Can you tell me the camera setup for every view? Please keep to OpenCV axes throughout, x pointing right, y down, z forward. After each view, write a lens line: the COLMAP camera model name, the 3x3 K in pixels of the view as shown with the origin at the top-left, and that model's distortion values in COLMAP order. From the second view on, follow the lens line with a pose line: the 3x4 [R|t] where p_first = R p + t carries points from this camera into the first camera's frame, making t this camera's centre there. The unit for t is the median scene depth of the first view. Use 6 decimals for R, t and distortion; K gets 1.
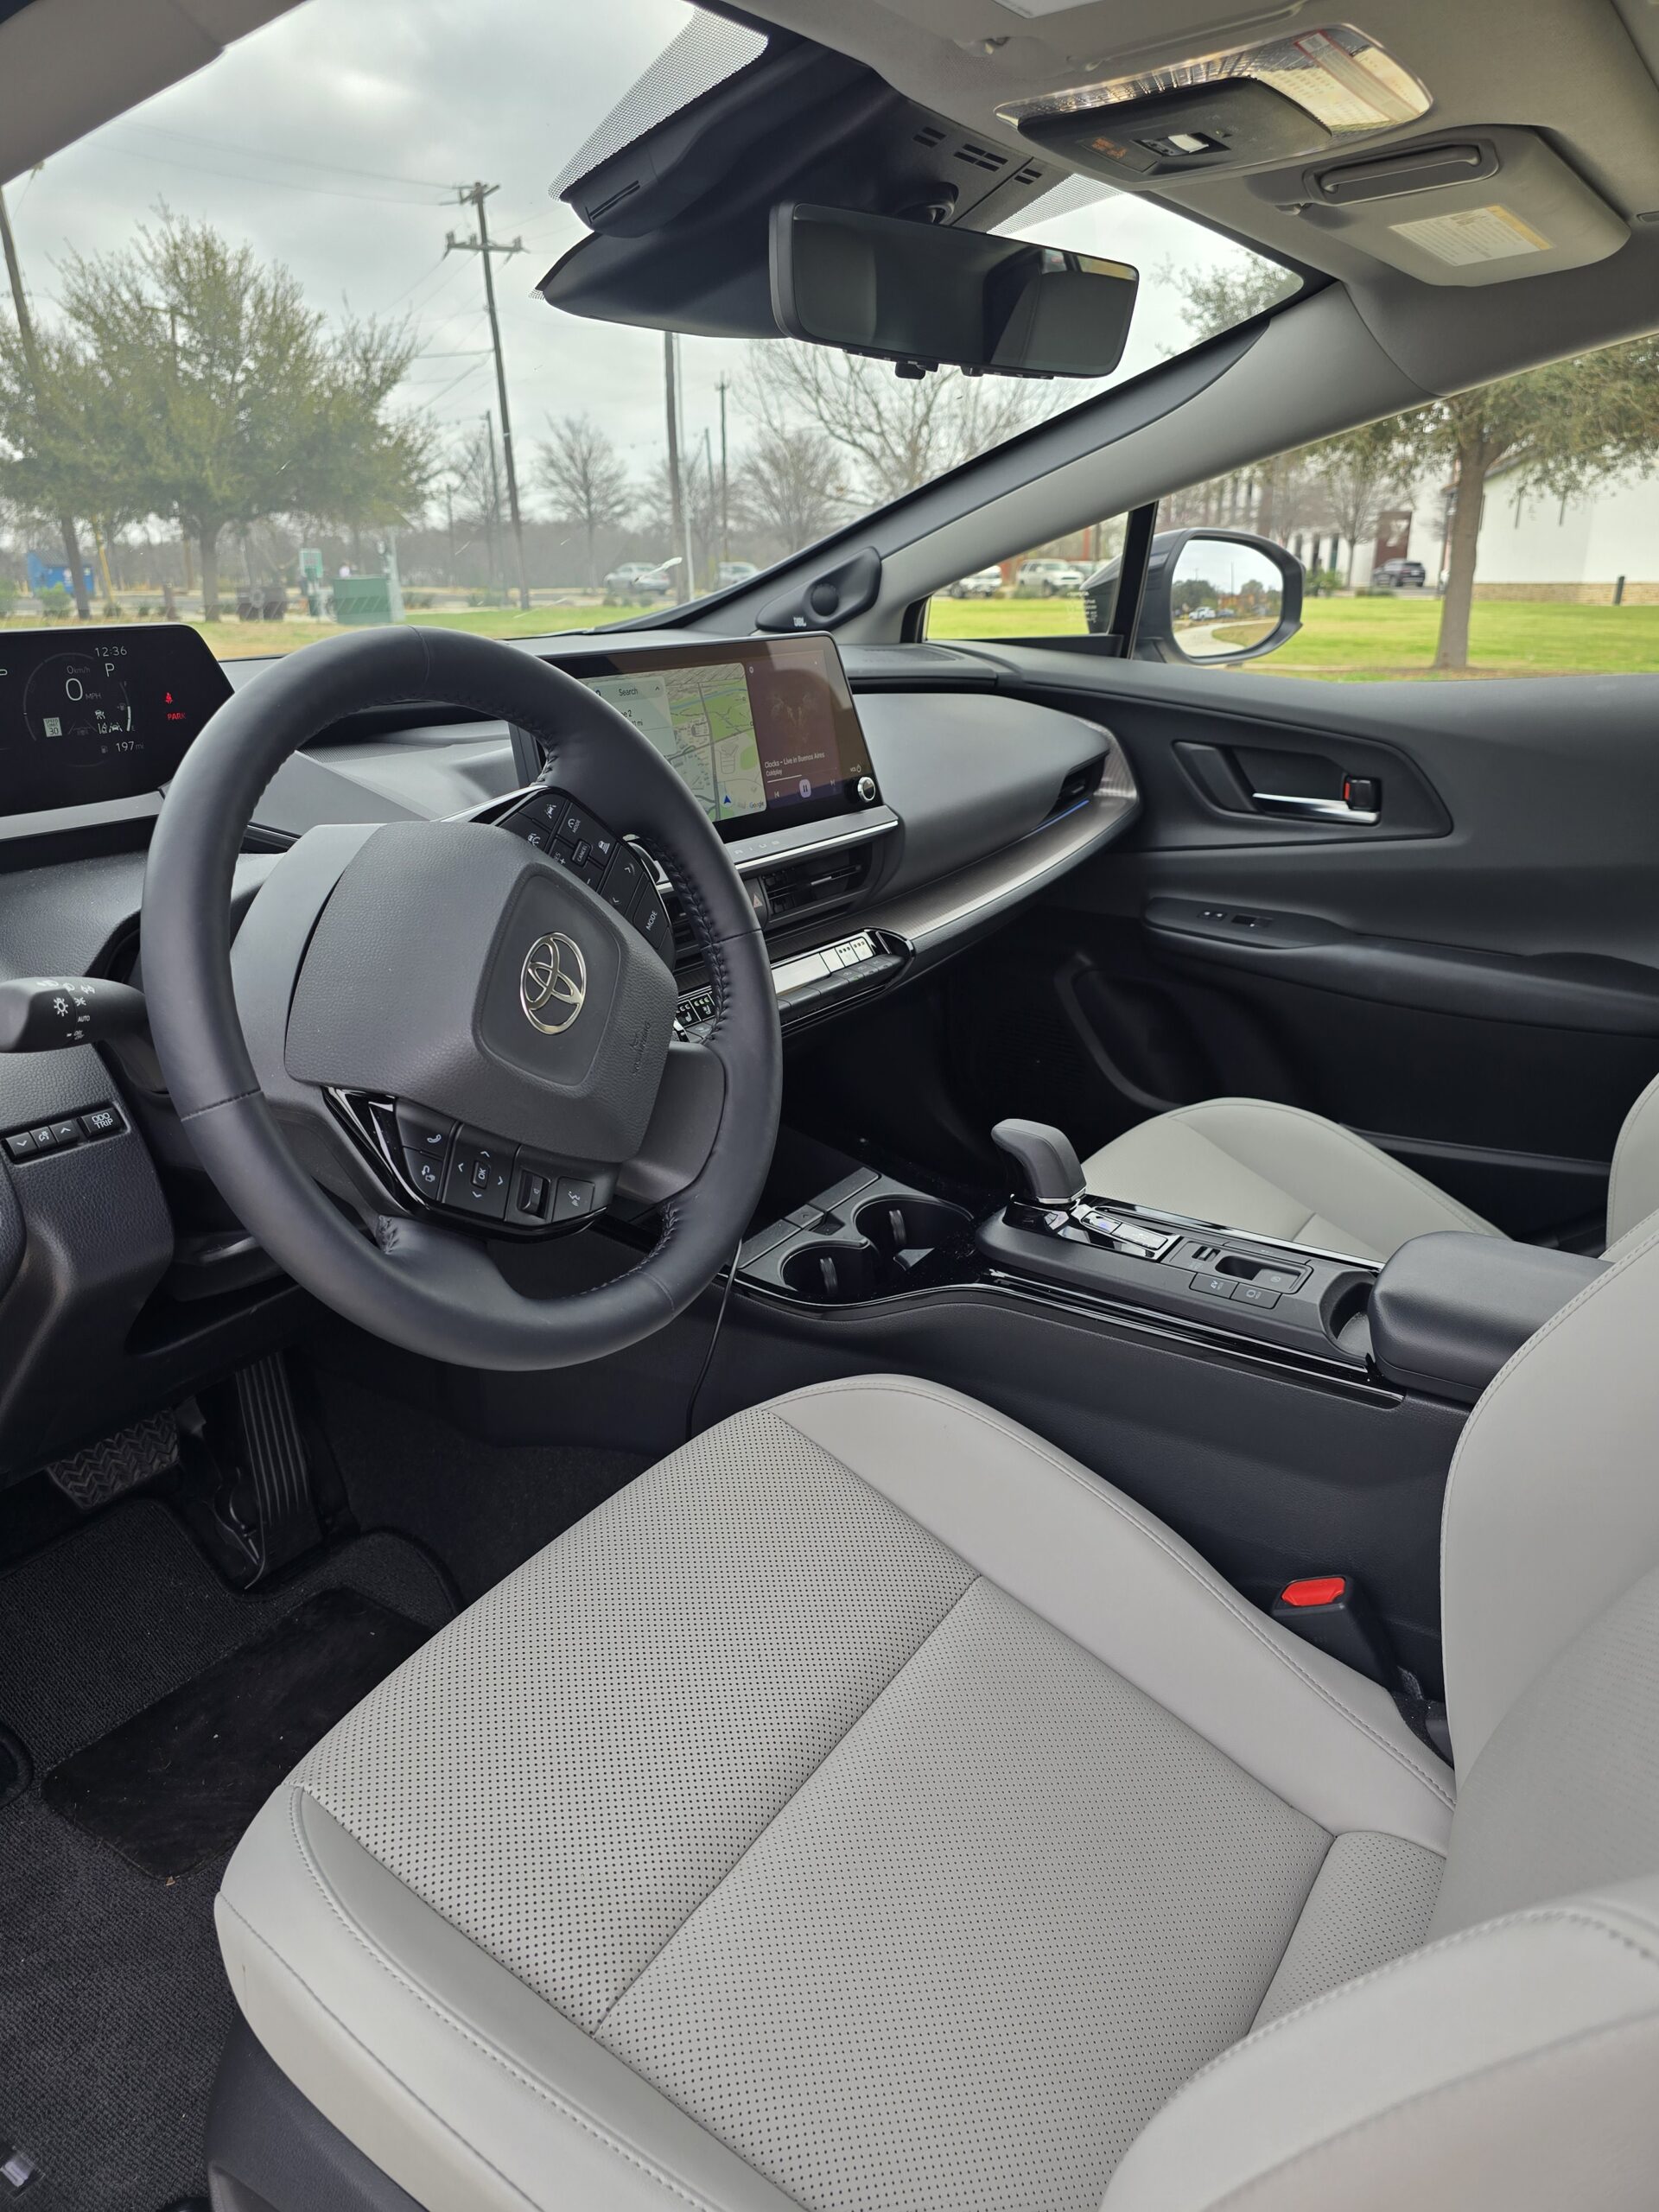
lens RADIAL K [[1509.4, 0, 828.3], [0, 1509.4, 1054.3], [0, 0, 1]] dist [0.049597, -0.058540]
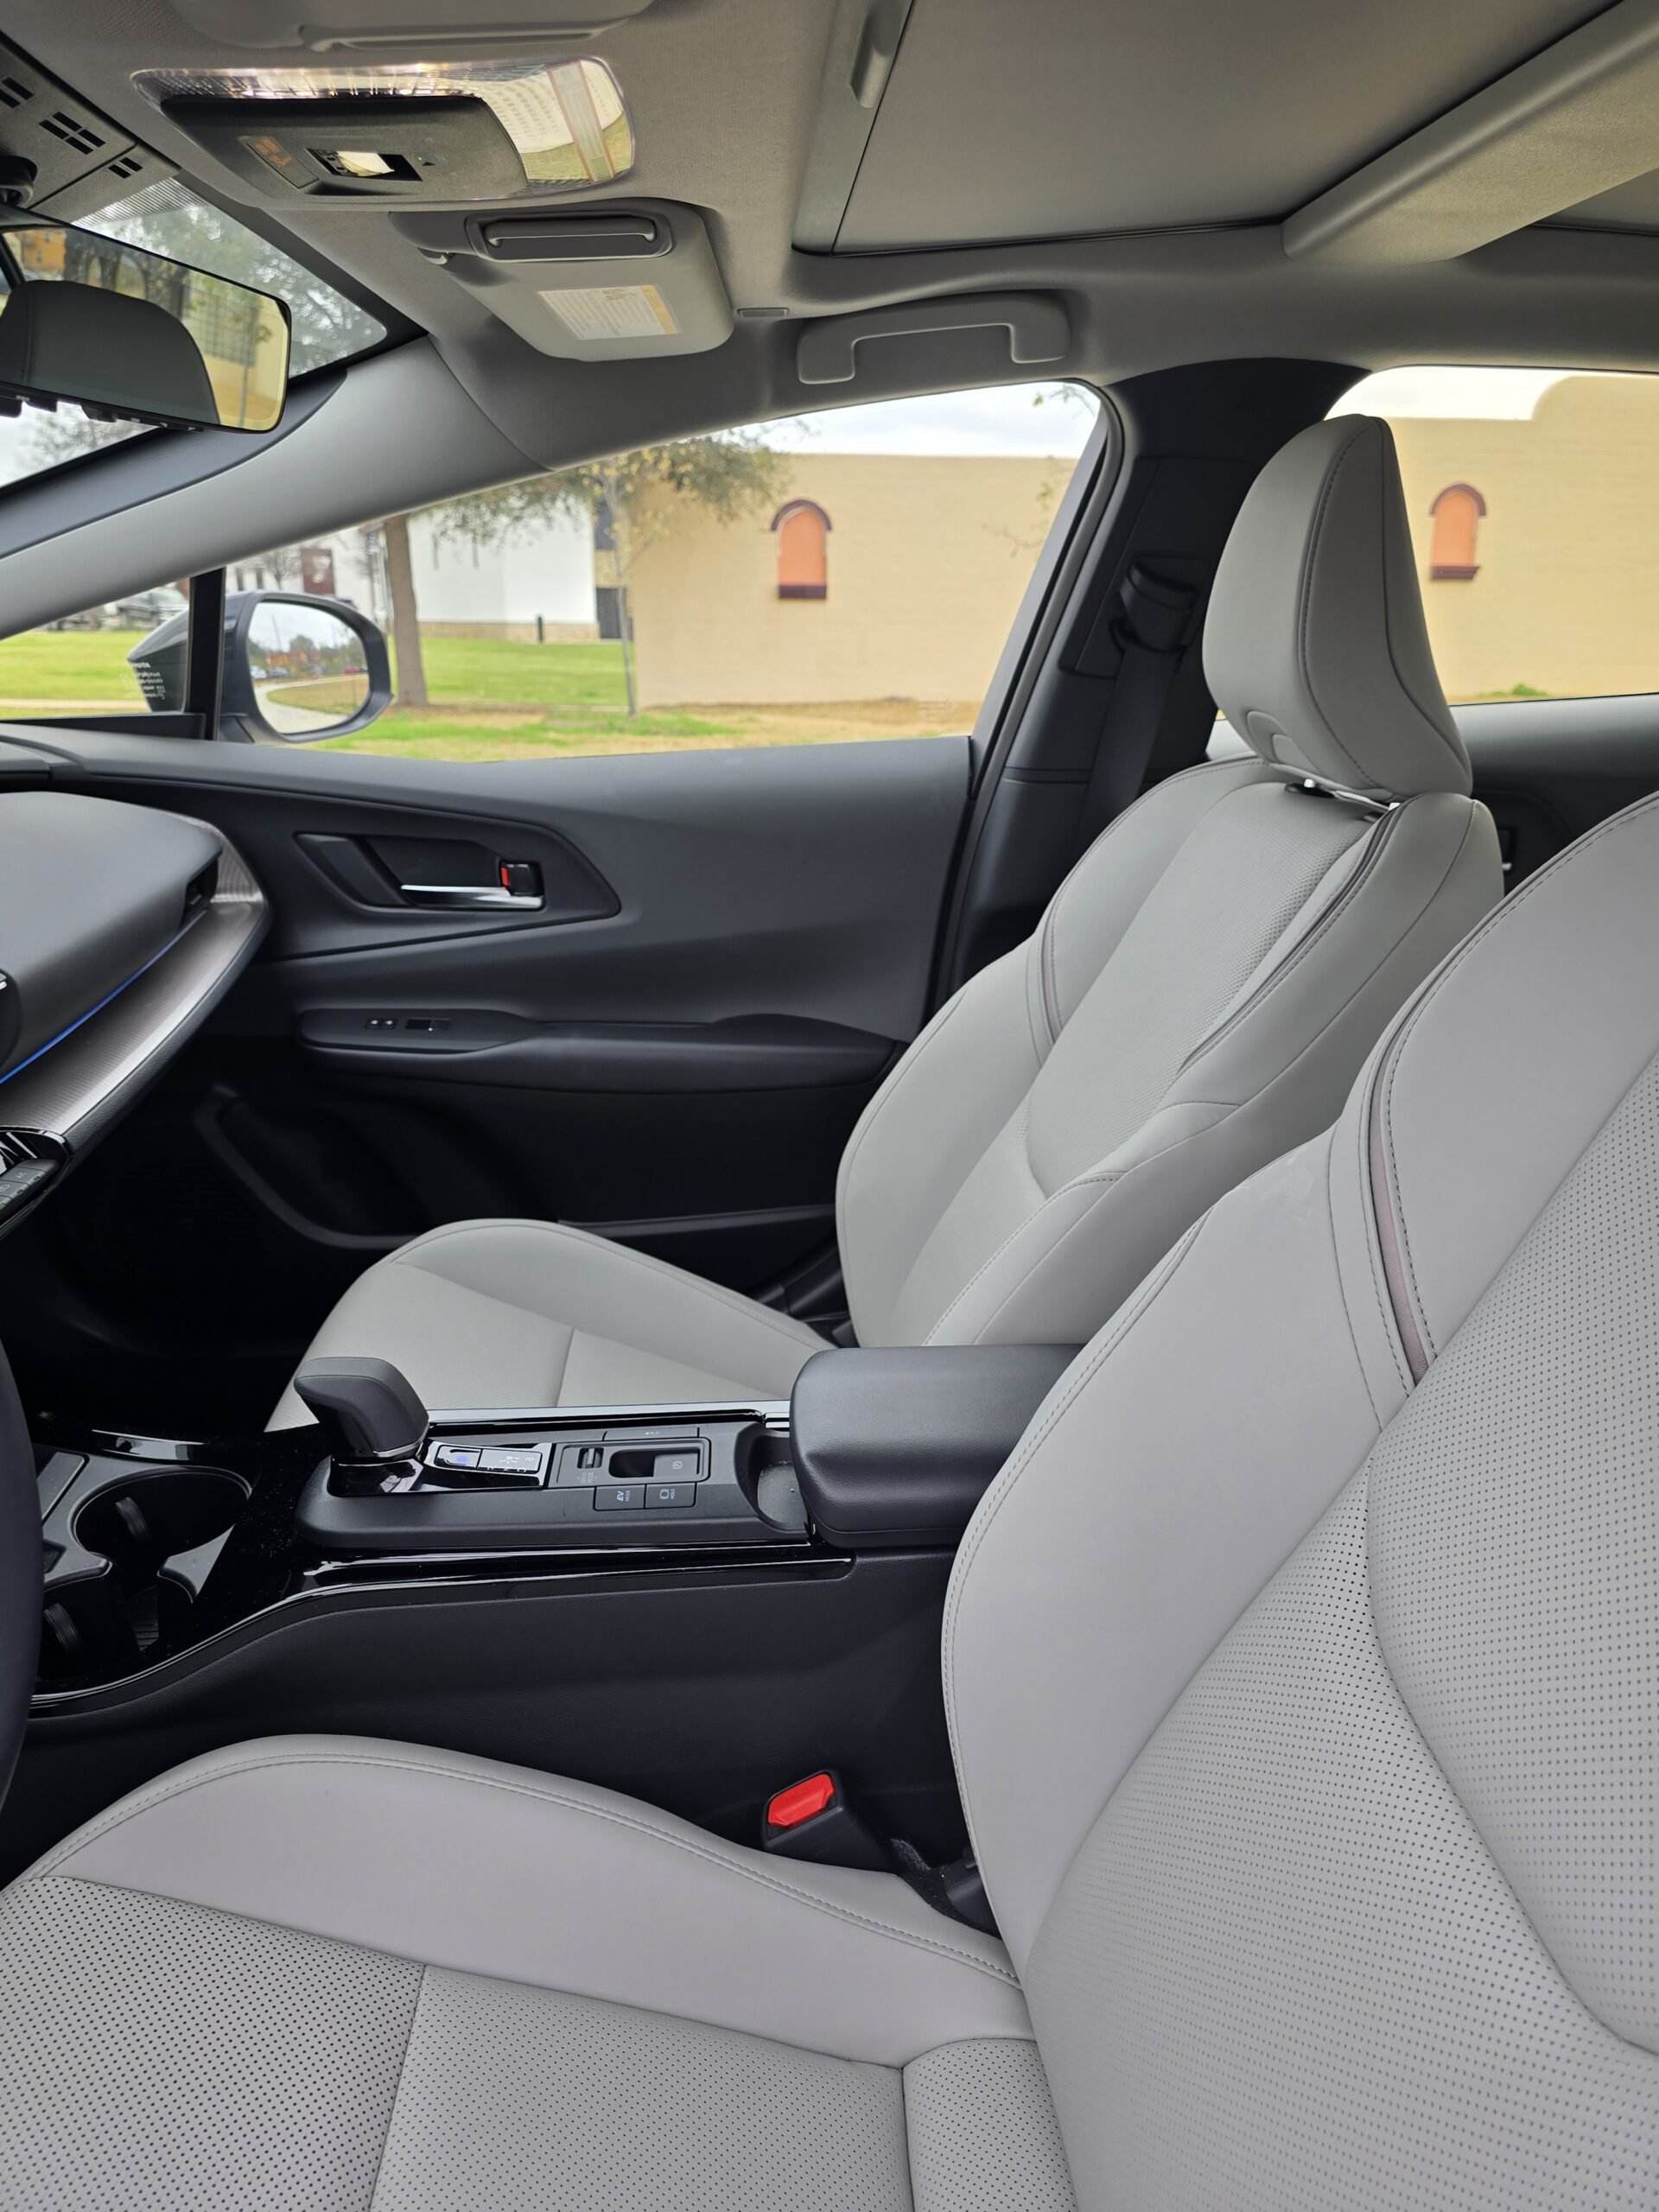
lens RADIAL K [[1509.4, 0, 828.3], [0, 1509.4, 1054.3], [0, 0, 1]] dist [0.049597, -0.058540]
pose [[0.791057, -0.167207, 0.588448, -0.080950], [0.178202, 0.983188, 0.039813, -0.074828], [-0.585212, 0.073368, 0.807555, 0.147478]]
